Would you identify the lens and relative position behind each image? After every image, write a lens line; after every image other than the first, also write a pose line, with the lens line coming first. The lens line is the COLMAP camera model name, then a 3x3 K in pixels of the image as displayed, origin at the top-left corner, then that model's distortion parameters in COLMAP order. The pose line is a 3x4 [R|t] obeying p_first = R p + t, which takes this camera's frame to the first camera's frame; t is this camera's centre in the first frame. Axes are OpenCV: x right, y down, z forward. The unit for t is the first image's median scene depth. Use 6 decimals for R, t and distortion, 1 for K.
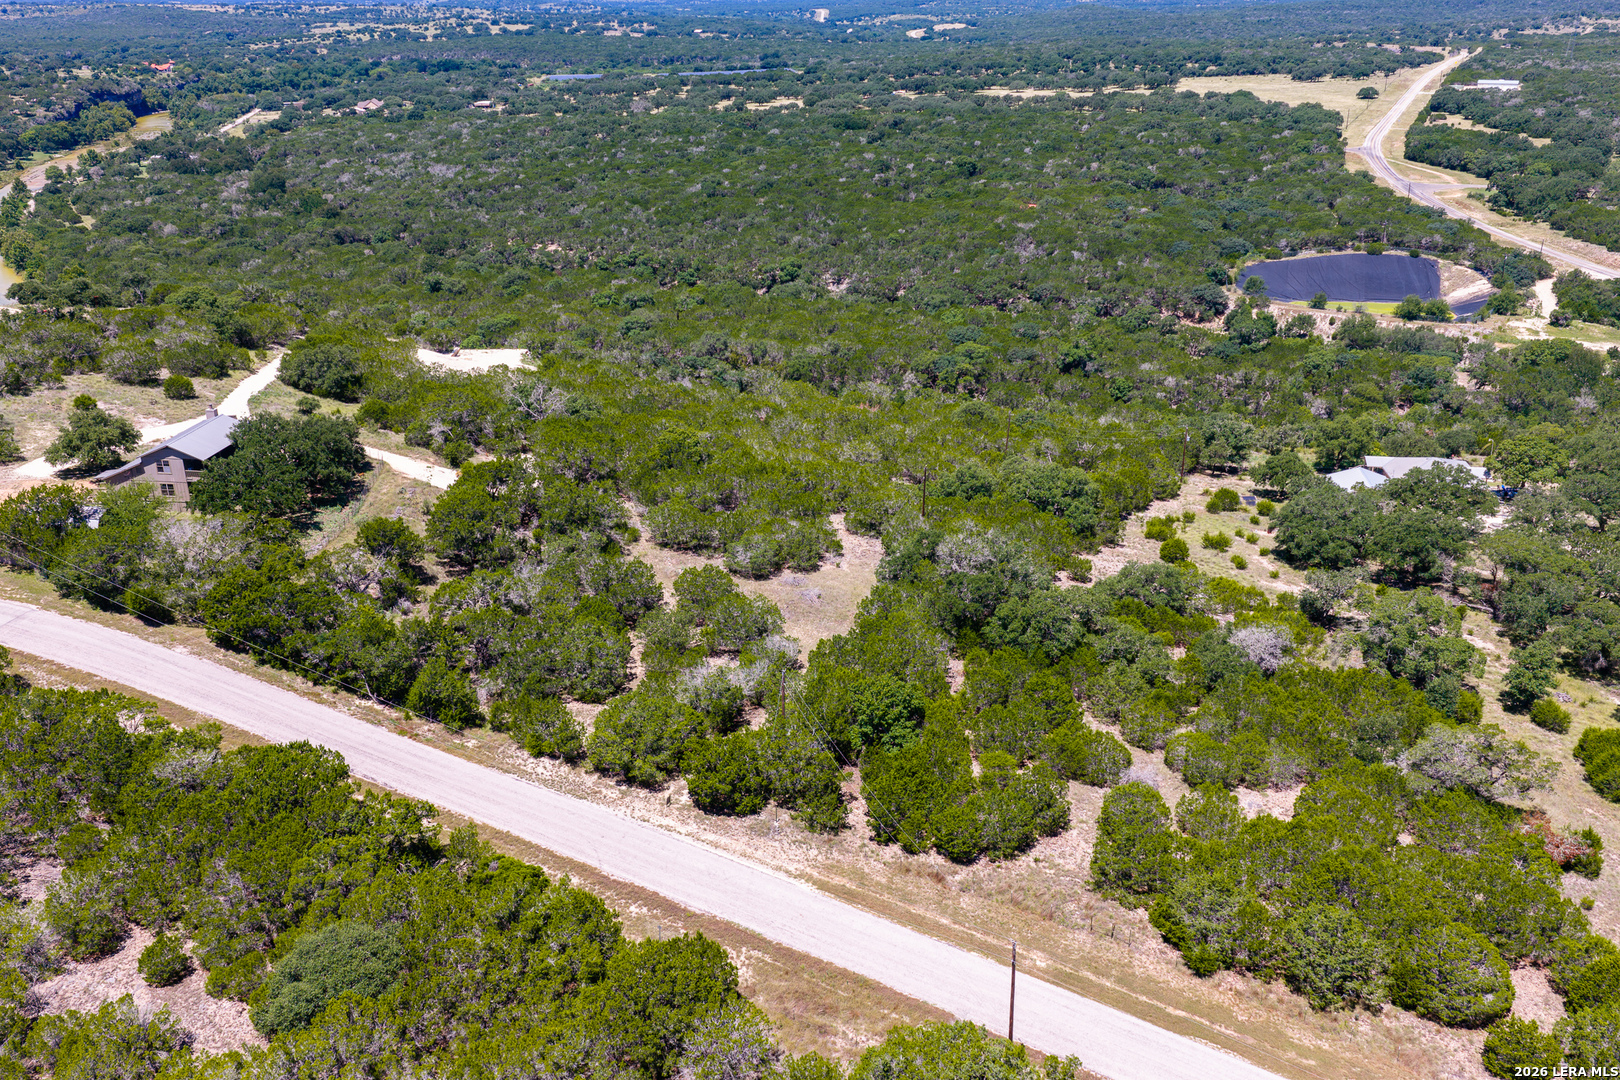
lens RADIAL K [[1341.8, 0, 805.5], [0, 1341.8, 550.9], [0, 0, 1]] dist [0.015760, -0.023978]
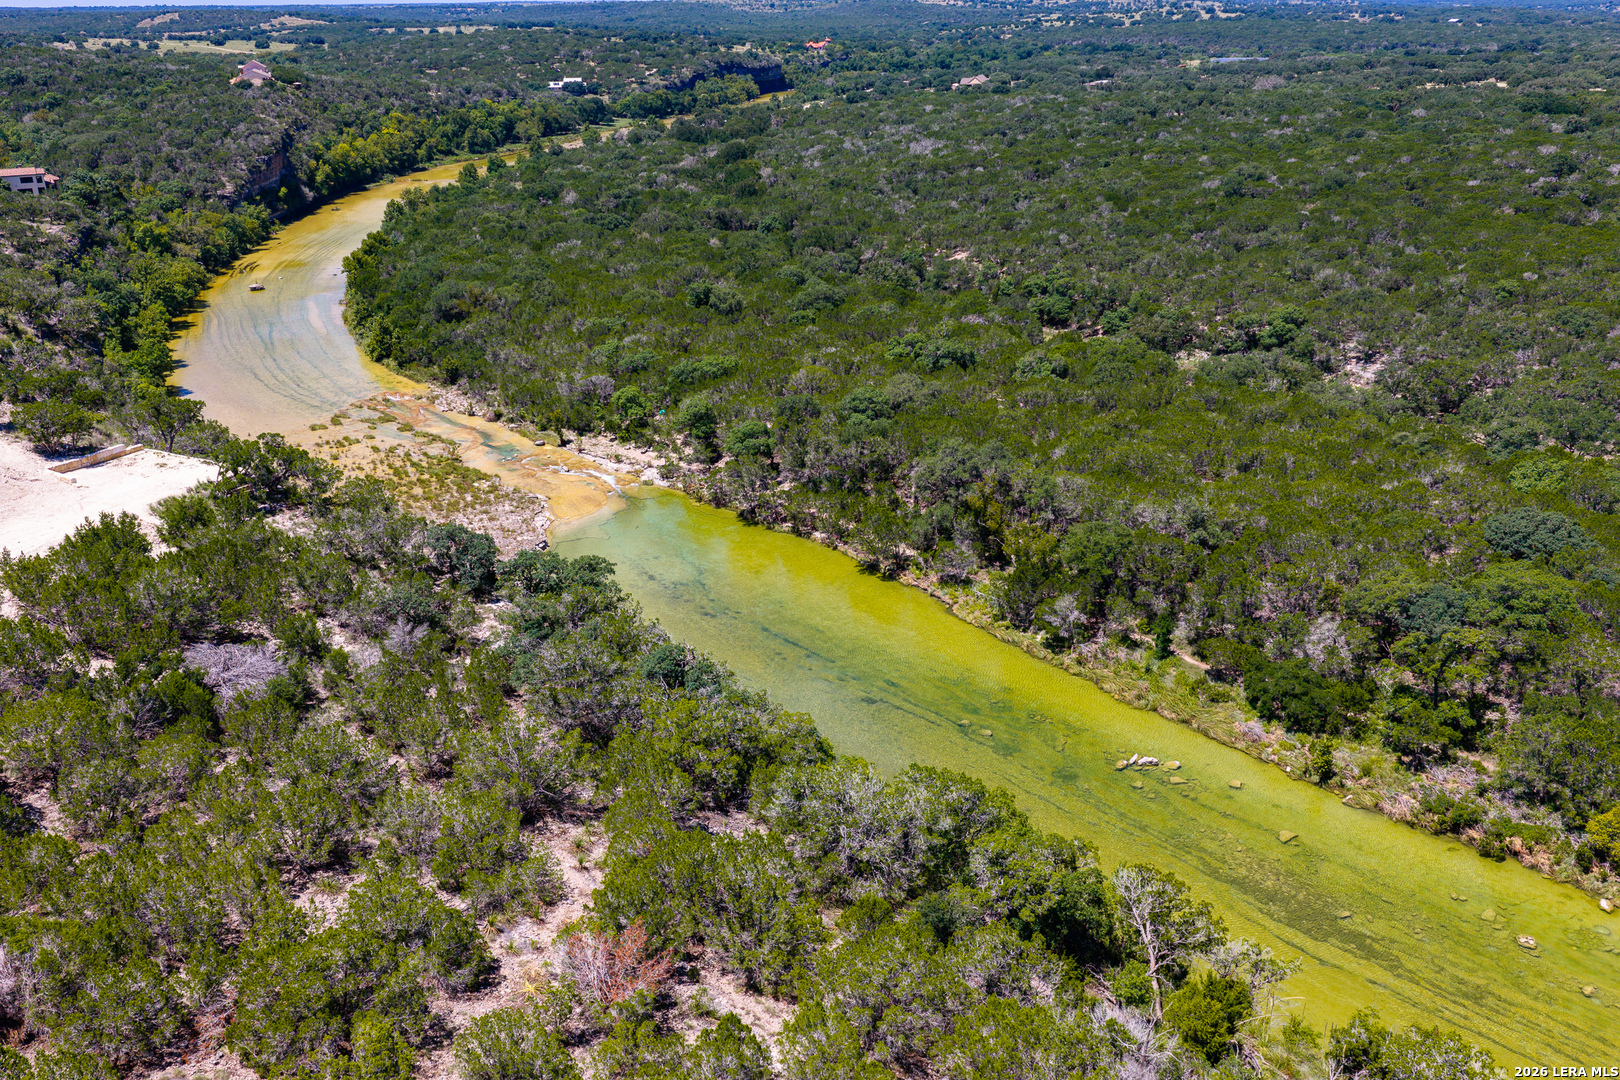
lens RADIAL K [[1341.8, 0, 805.1], [0, 1341.8, 538.2], [0, 0, 1]] dist [0.015760, -0.023978]
pose [[0.865391, 0.178797, -0.468113, 0.104444], [-0.184690, 0.982218, 0.033728, -0.115803], [0.465819, 0.057268, 0.883025, 0.459168]]
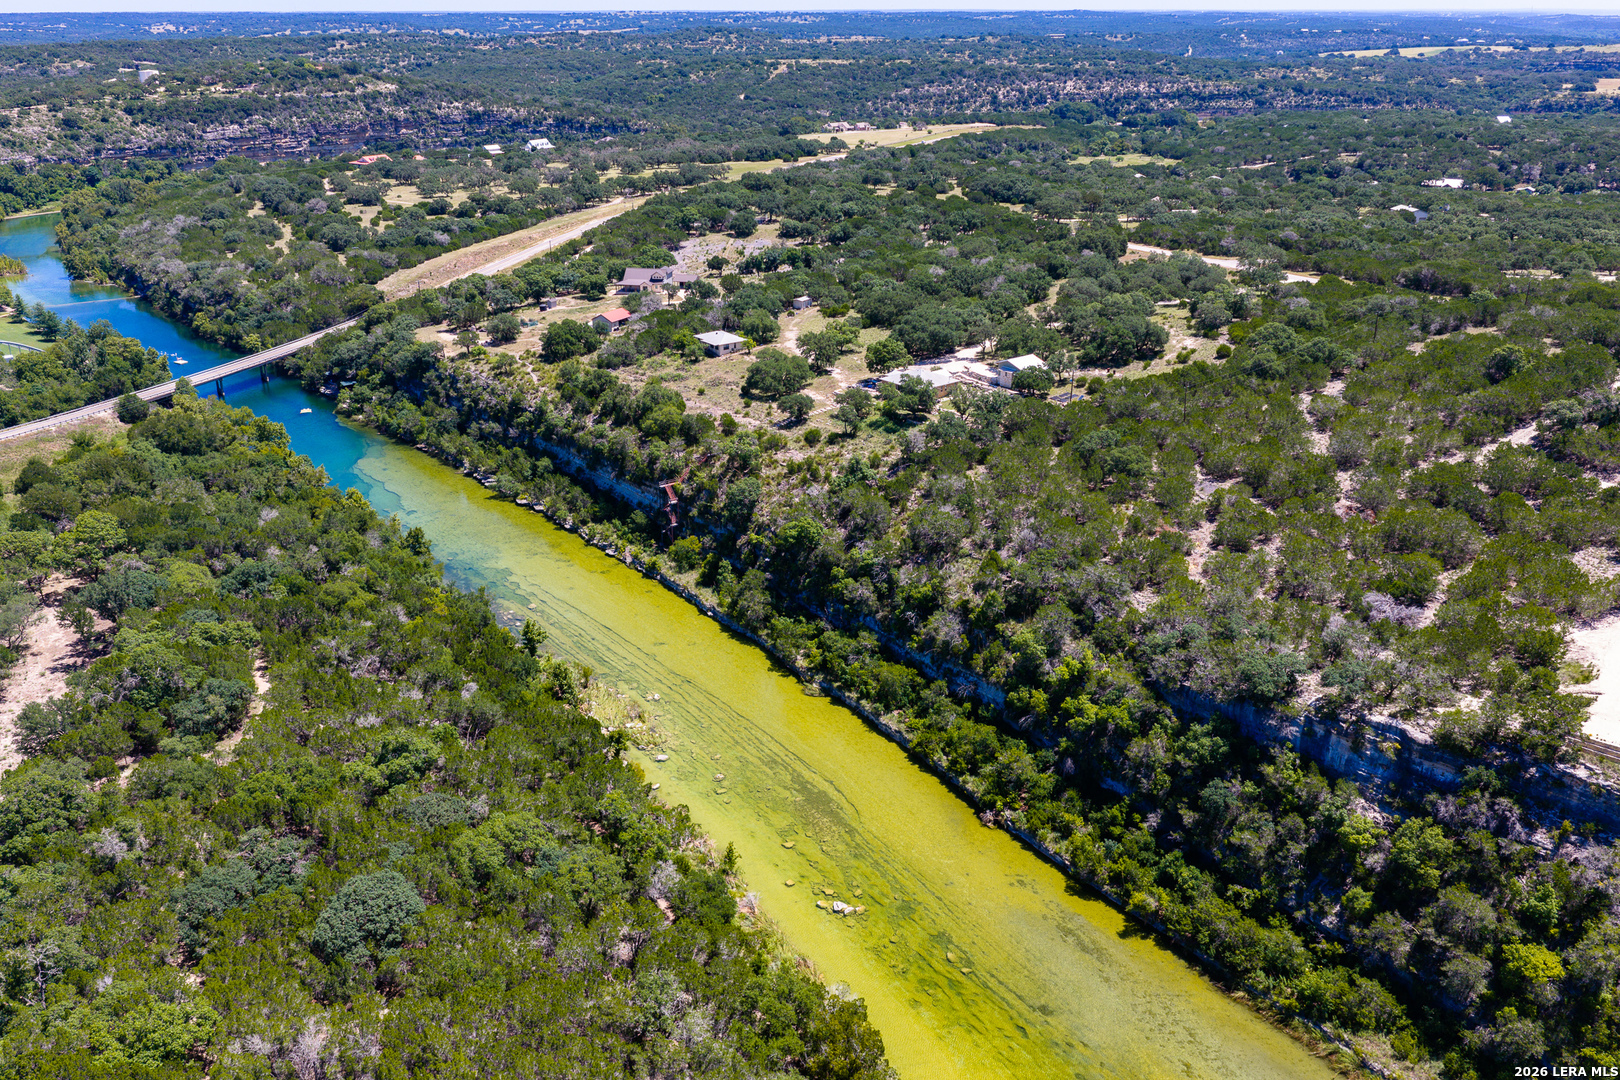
lens RADIAL K [[1341.8, 0, 800.7], [0, 1341.8, 559.7], [0, 0, 1]] dist [0.015760, -0.023978]
pose [[-0.741029, -0.246872, 0.624444, -0.201024], [0.267981, 0.743960, 0.612136, -0.415713], [-0.615680, 0.620949, -0.485139, 0.937117]]
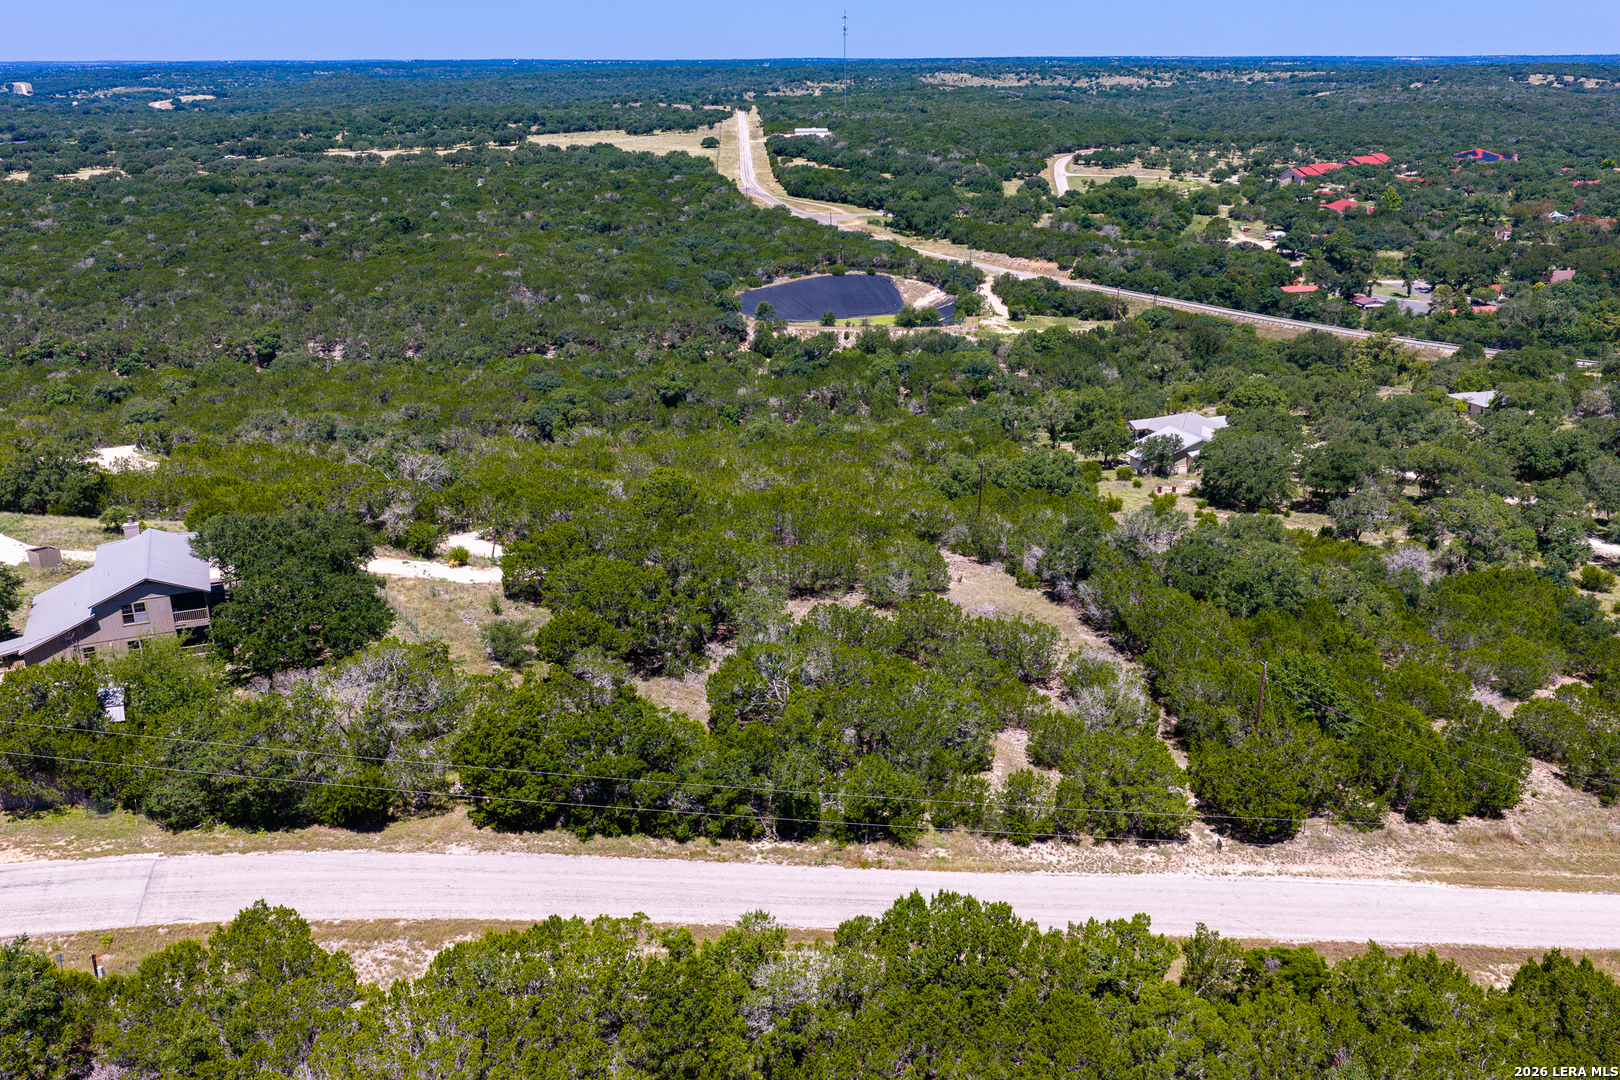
lens RADIAL K [[1341.8, 0, 808.2], [0, 1341.8, 554.5], [0, 0, 1]] dist [0.015760, -0.023978]
pose [[0.859558, -0.173168, 0.480804, -0.169226], [0.195747, 0.980649, 0.003248, -0.009836], [-0.472062, 0.091324, 0.876822, 0.094927]]
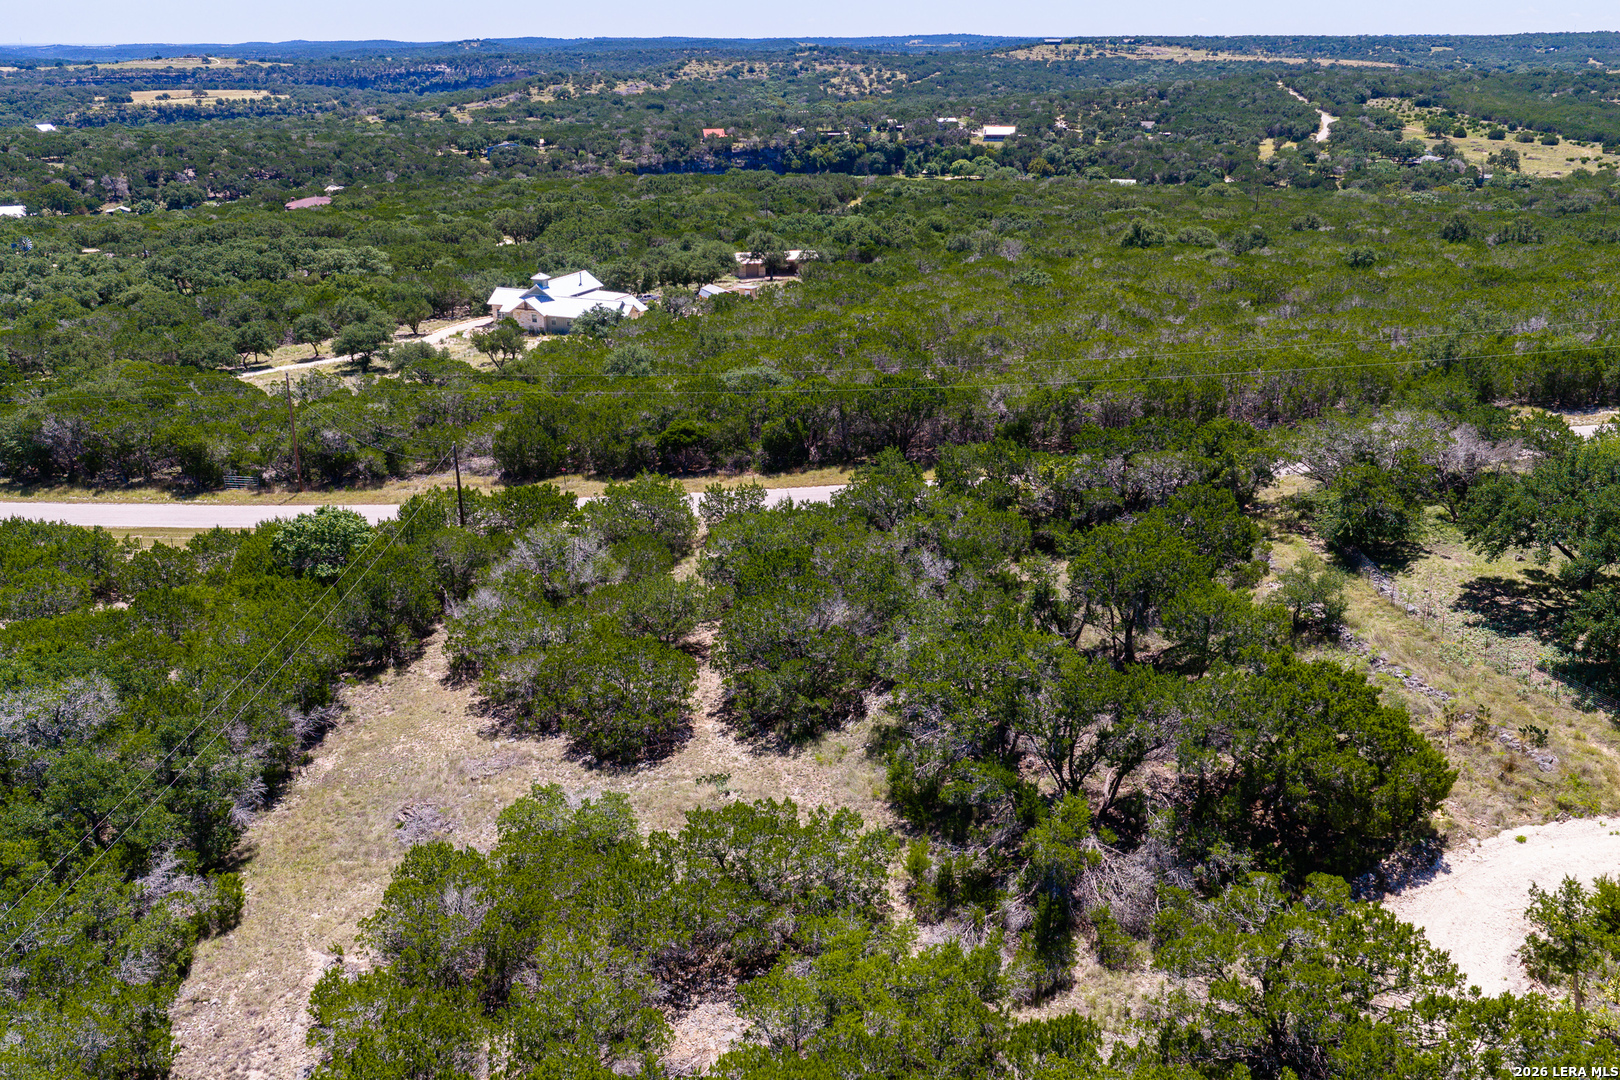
lens RADIAL K [[1341.8, 0, 801.5], [0, 1341.8, 527.8], [0, 0, 1]] dist [0.015760, -0.023978]
pose [[-0.973283, 0.086653, -0.212628, -0.009709], [-0.080657, 0.738004, 0.669959, -0.113937], [0.214975, 0.669210, -0.711297, 0.420443]]
